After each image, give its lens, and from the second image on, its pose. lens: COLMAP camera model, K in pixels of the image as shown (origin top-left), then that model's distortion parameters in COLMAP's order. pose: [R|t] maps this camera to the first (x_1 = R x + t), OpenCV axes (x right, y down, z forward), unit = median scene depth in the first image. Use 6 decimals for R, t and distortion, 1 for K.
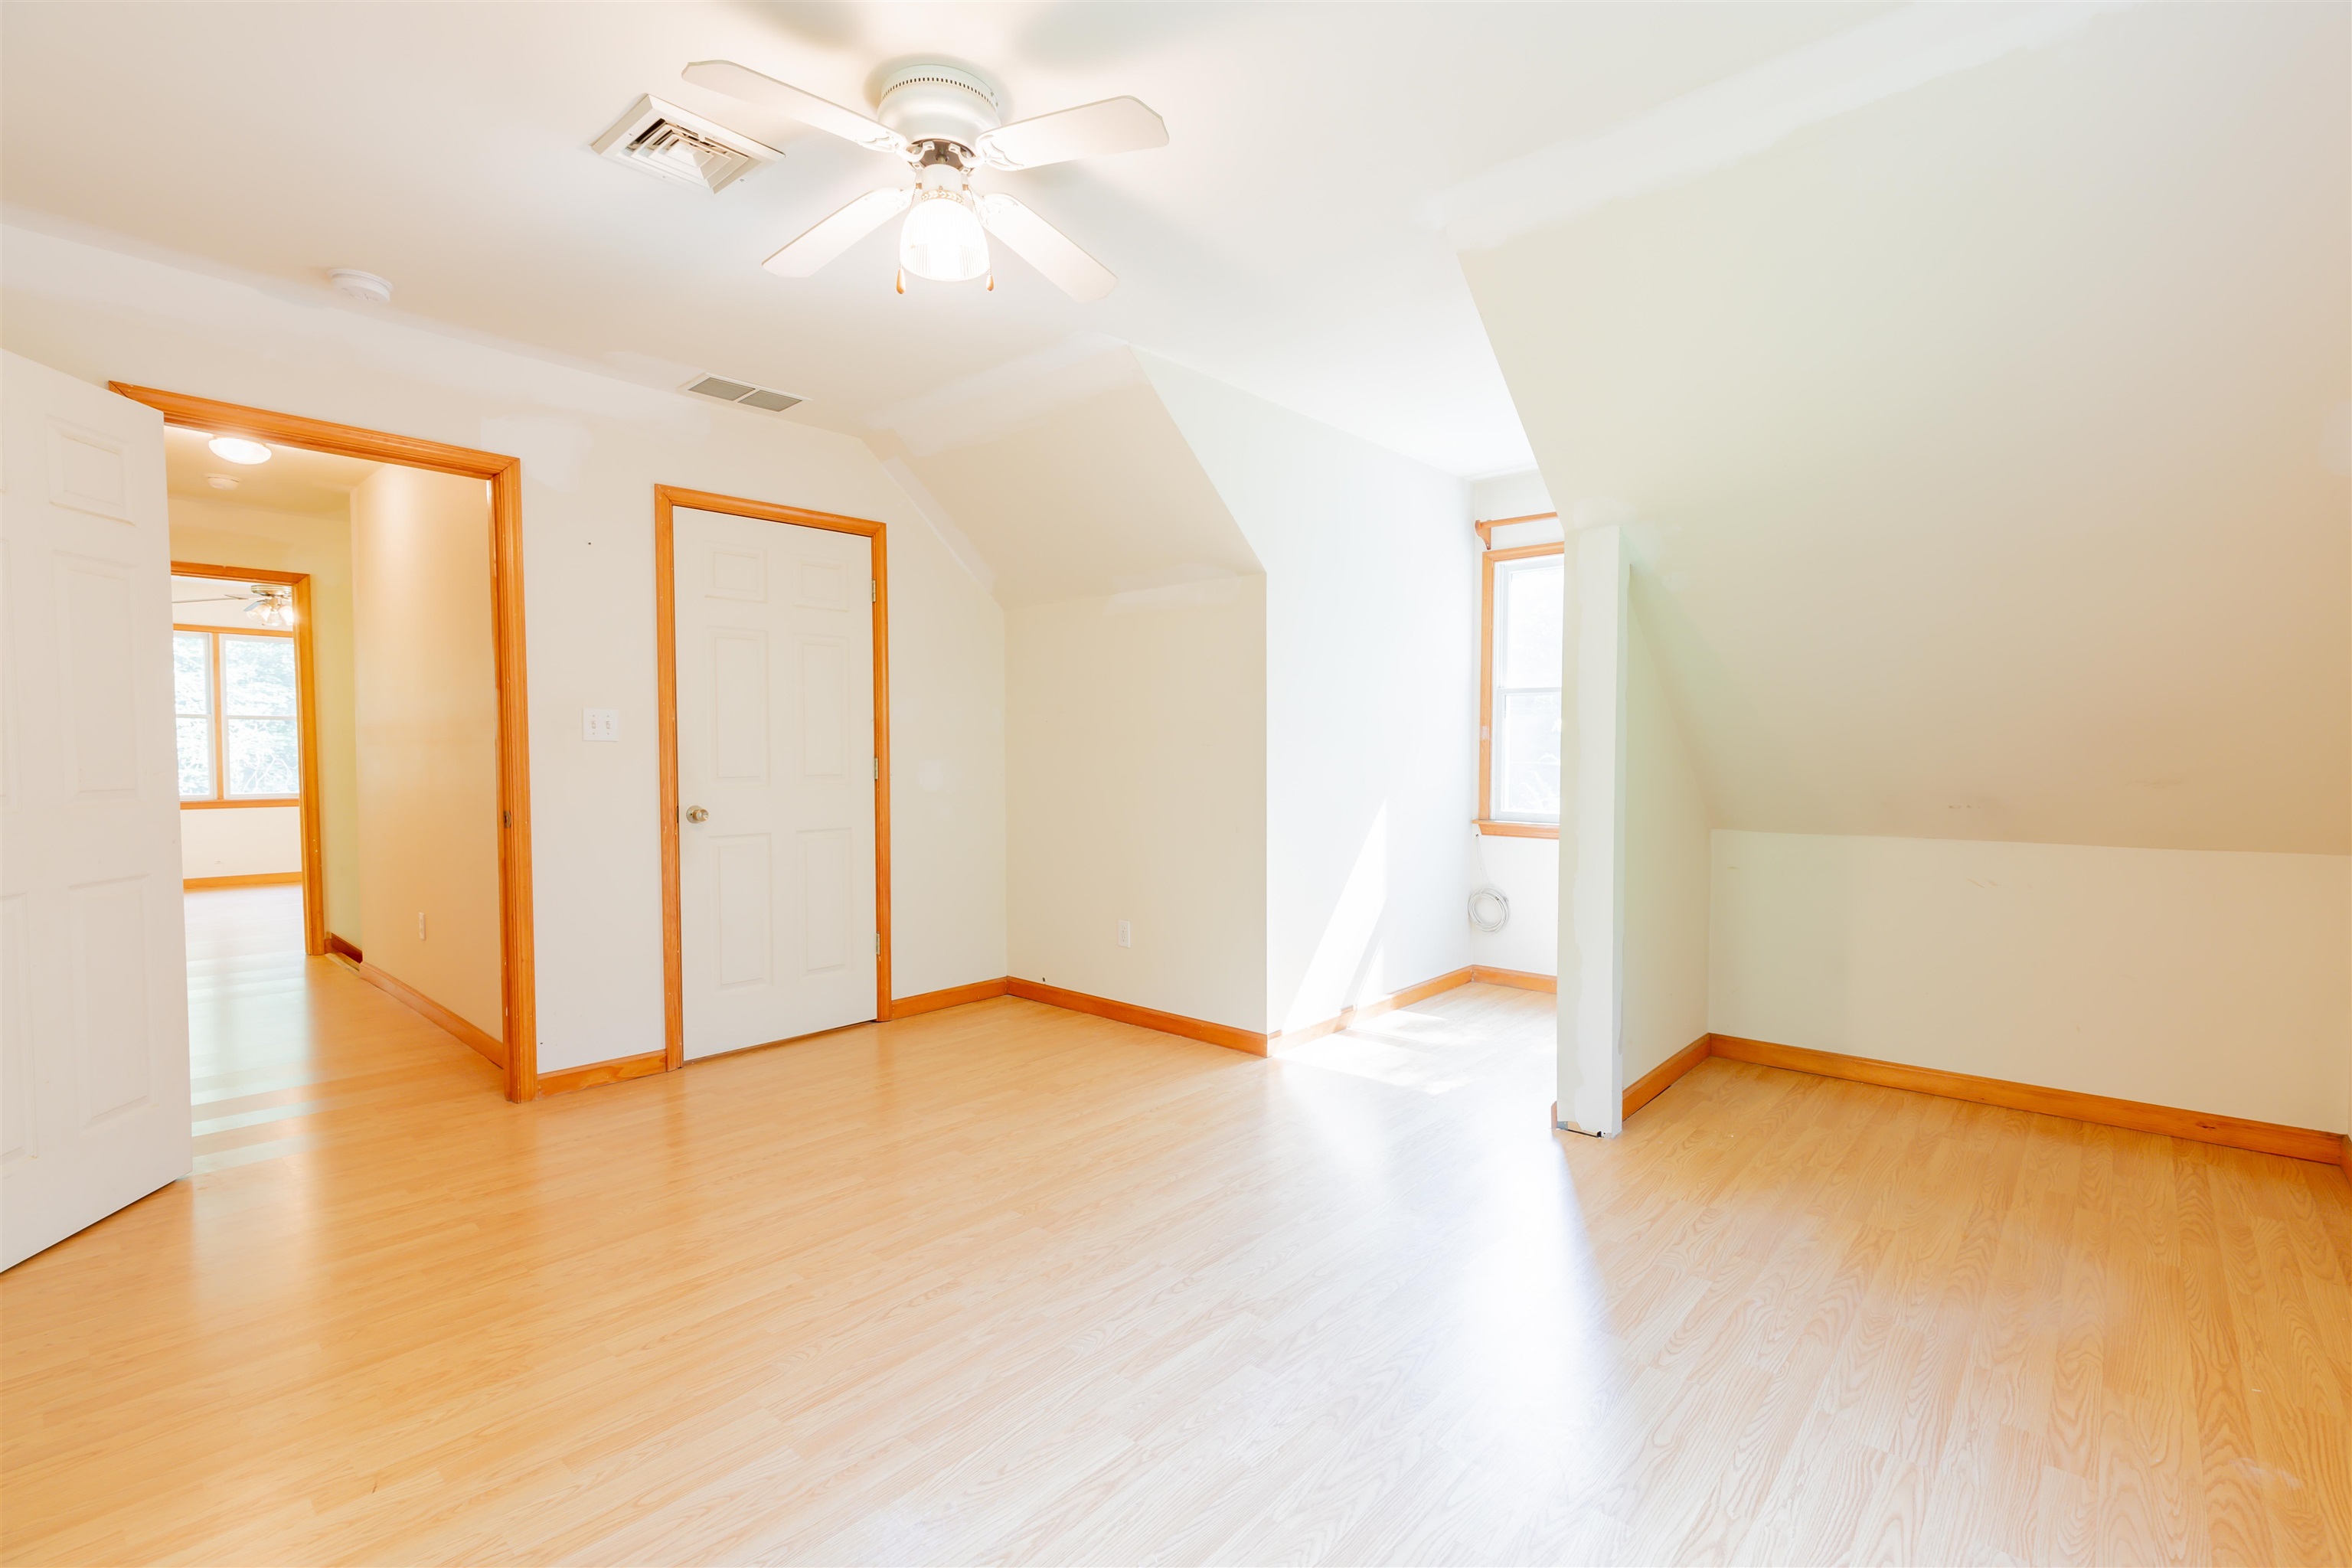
lens RADIAL K [[1053.7, 0, 1165.9], [0, 1053.7, 786.3], [0, 0, 1]] dist [0.008565, 0.000535]
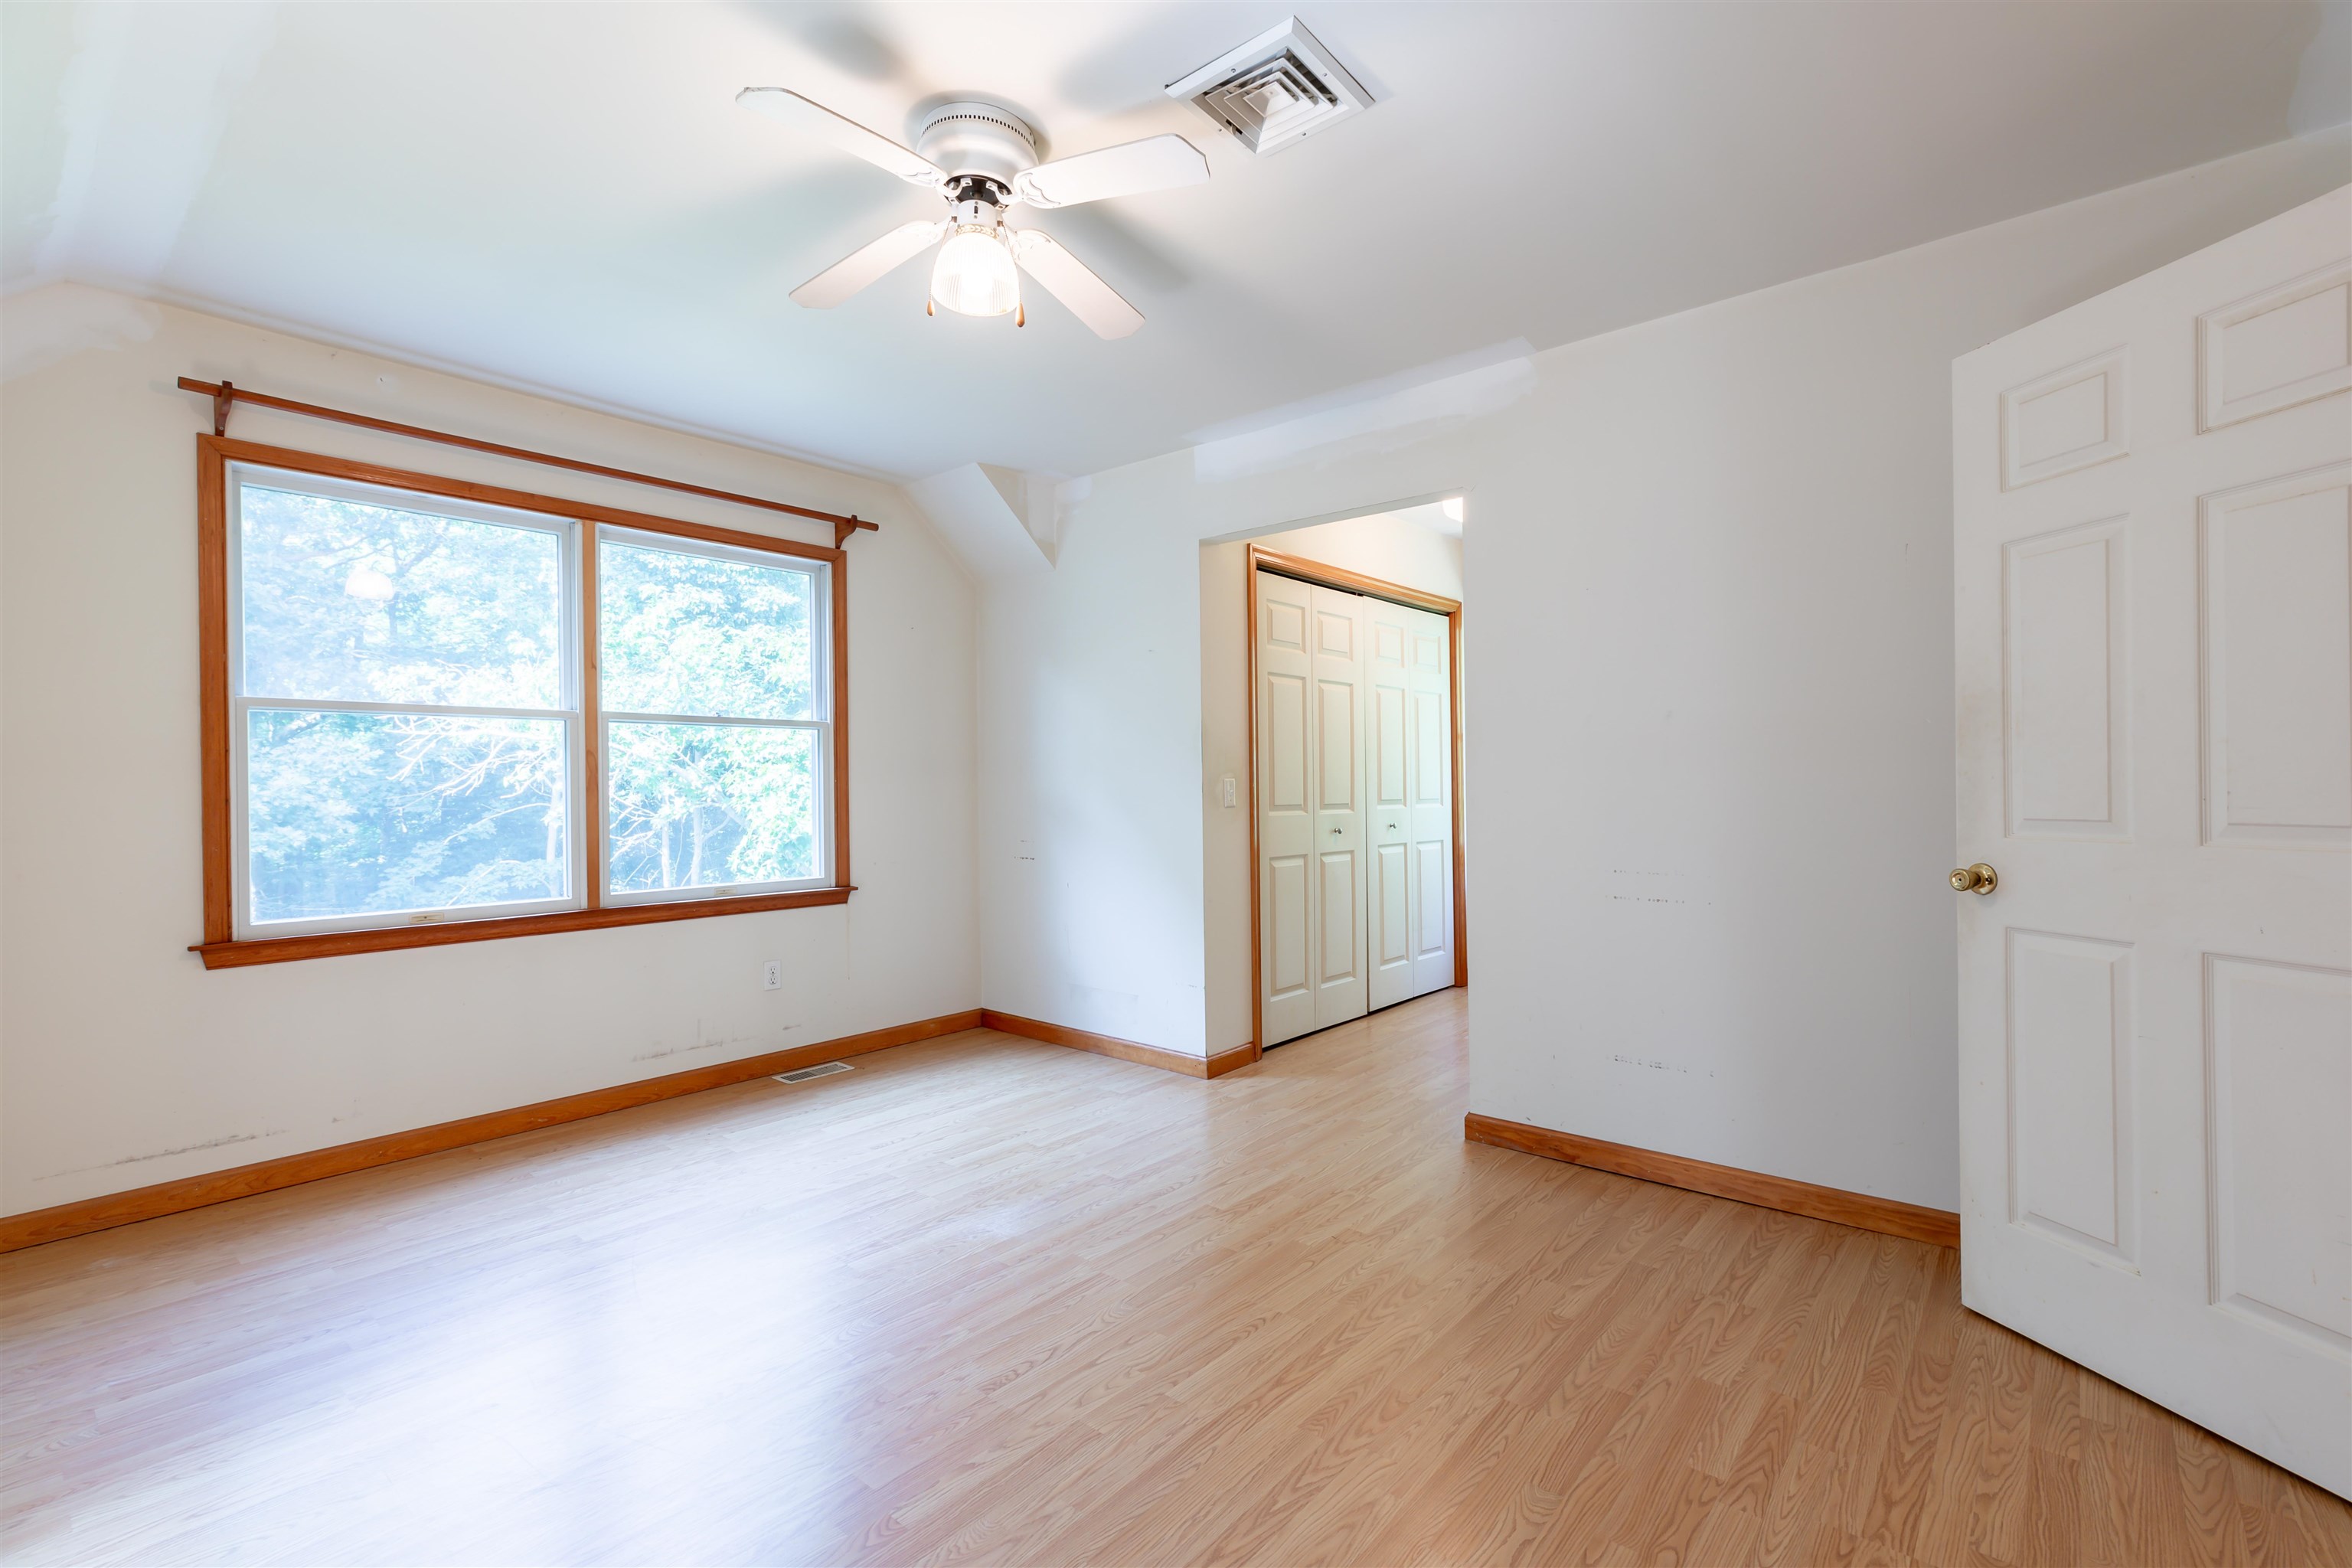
lens RADIAL K [[1063.1, 0, 1176.2], [0, 1063.1, 788.0], [0, 0, 1]] dist [0.008924, -0.000062]
pose [[-0.999204, 0.010092, -0.038599, -0.204950], [0.008715, 0.999326, 0.035668, -0.035428], [0.038933, 0.035303, -0.998618, 1.170764]]
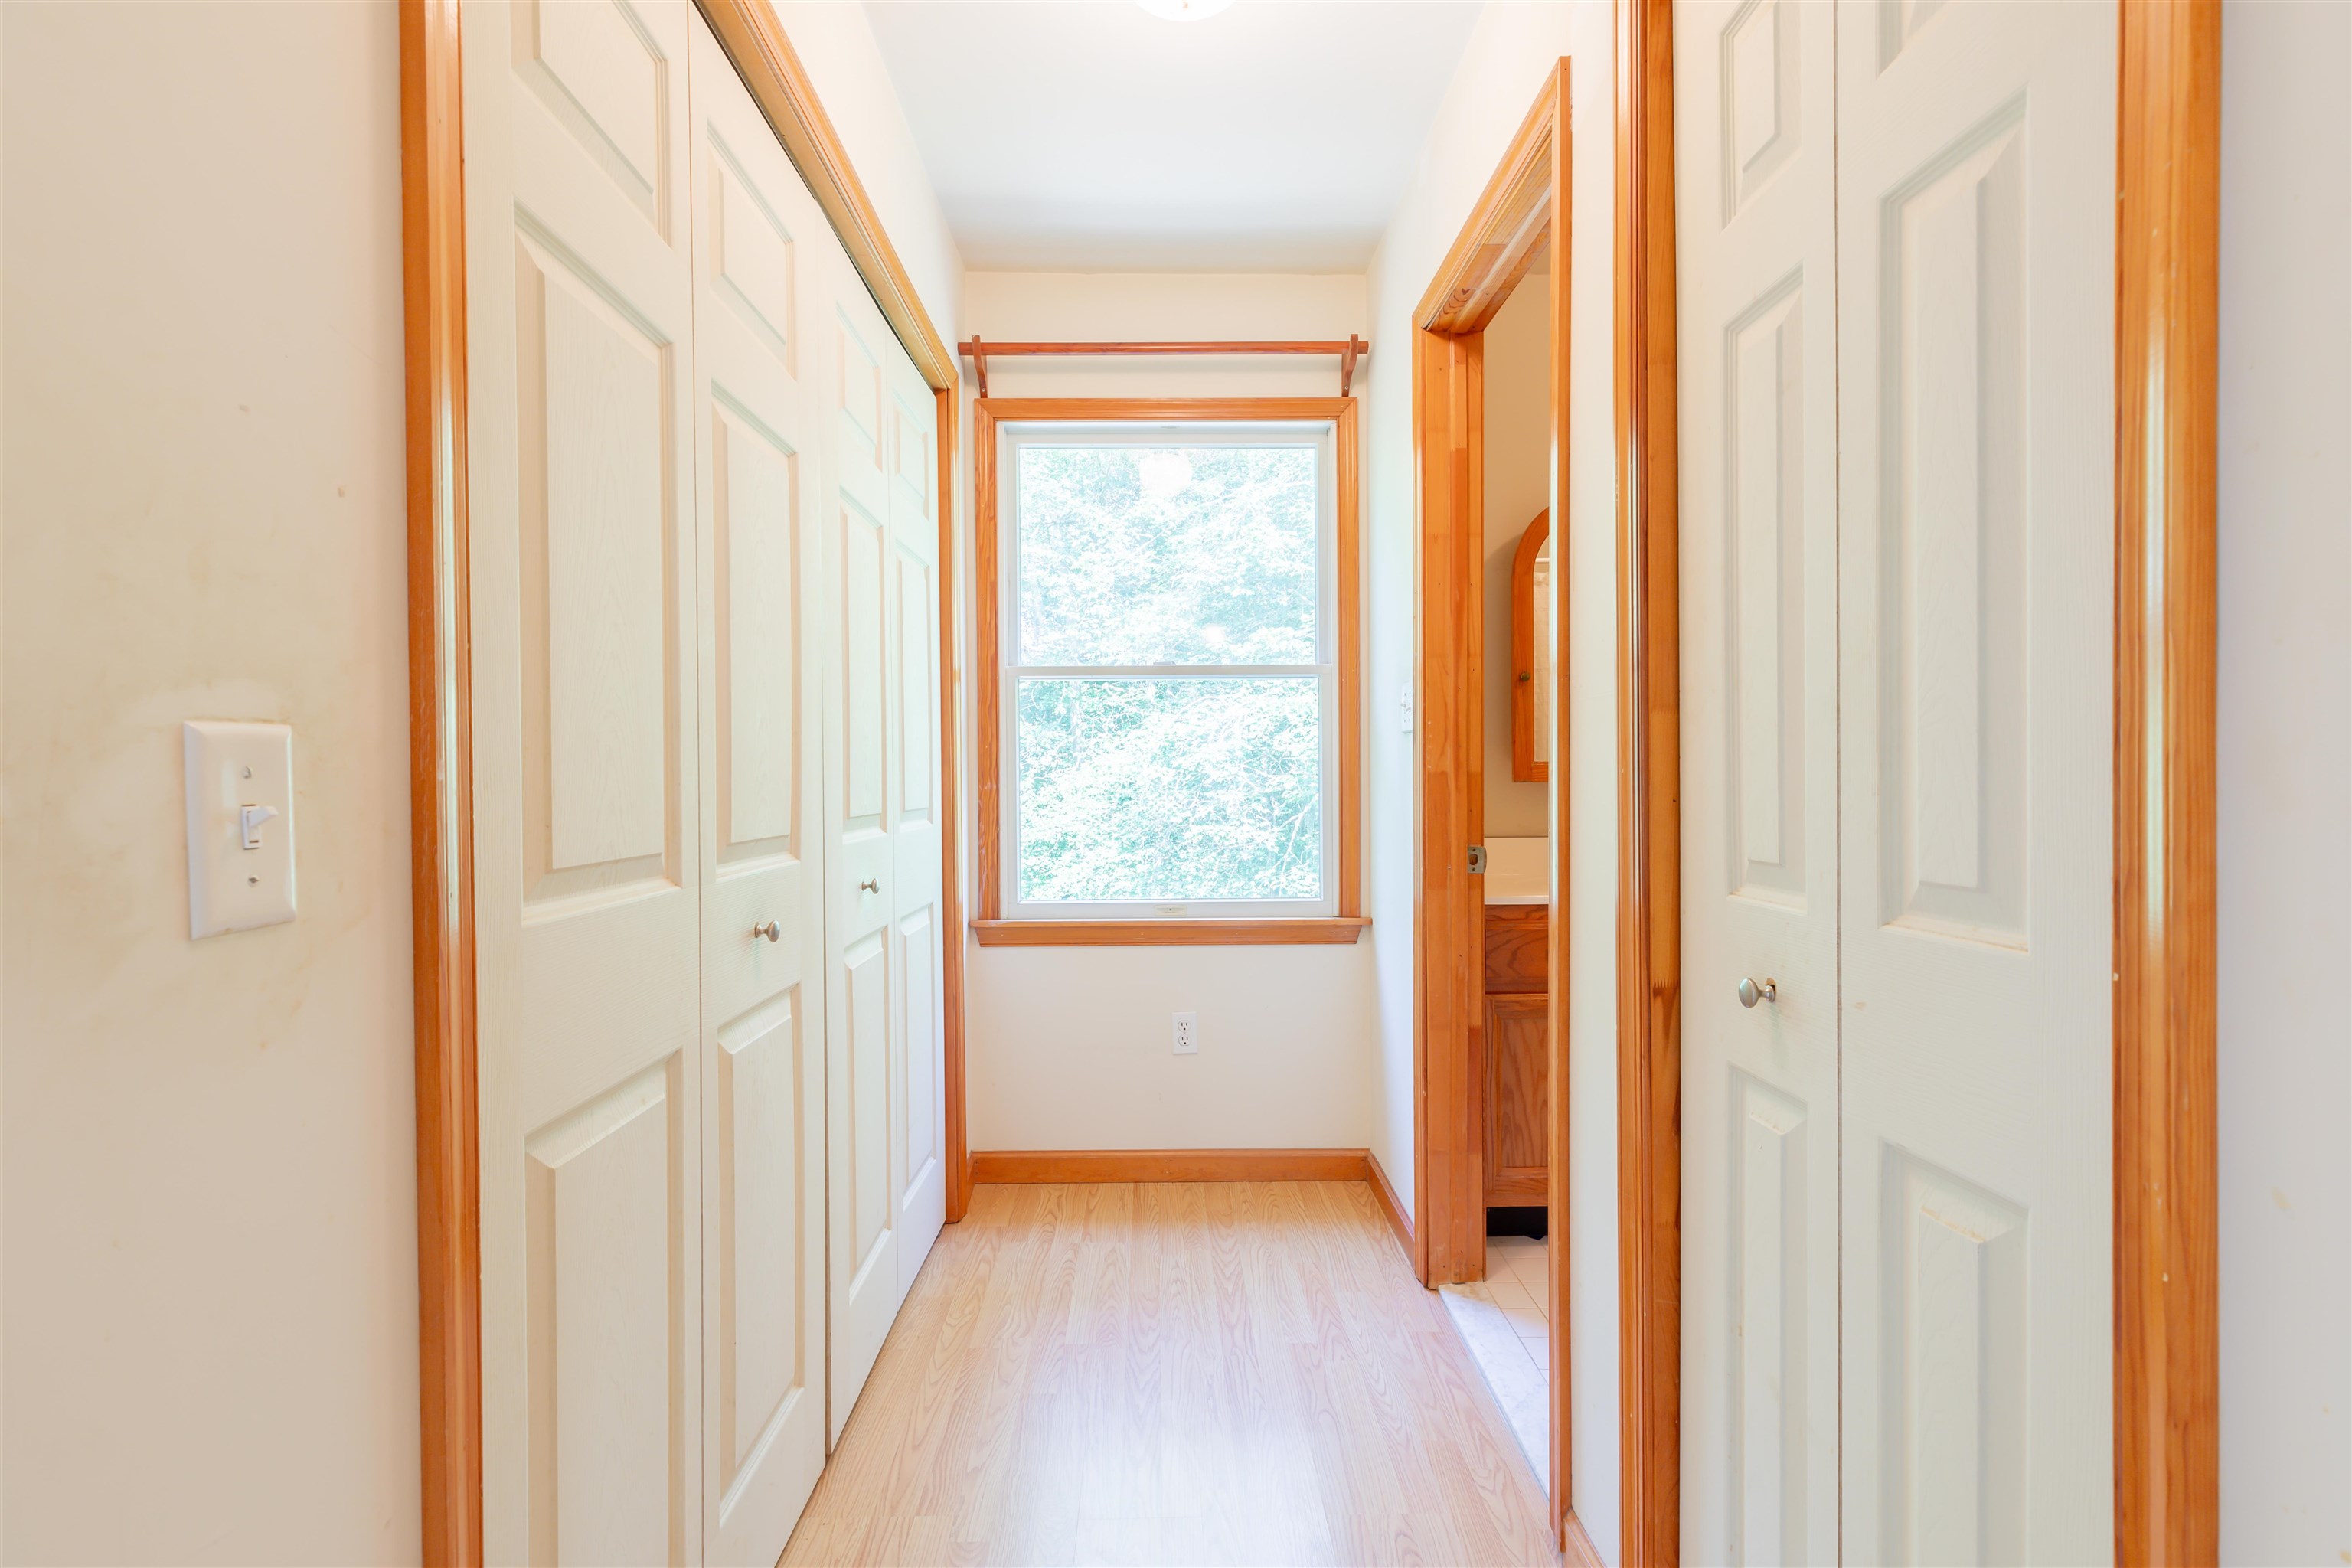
lens RADIAL K [[1060.5, 0, 1172.6], [0, 1060.5, 785.0], [0, 0, 1]] dist [0.006203, -0.000096]
pose [[-0.727227, 0.011849, -0.686295, -0.299137], [-0.021047, 0.998996, 0.039550, -0.005430], [0.686074, 0.043206, -0.726248, 0.231406]]
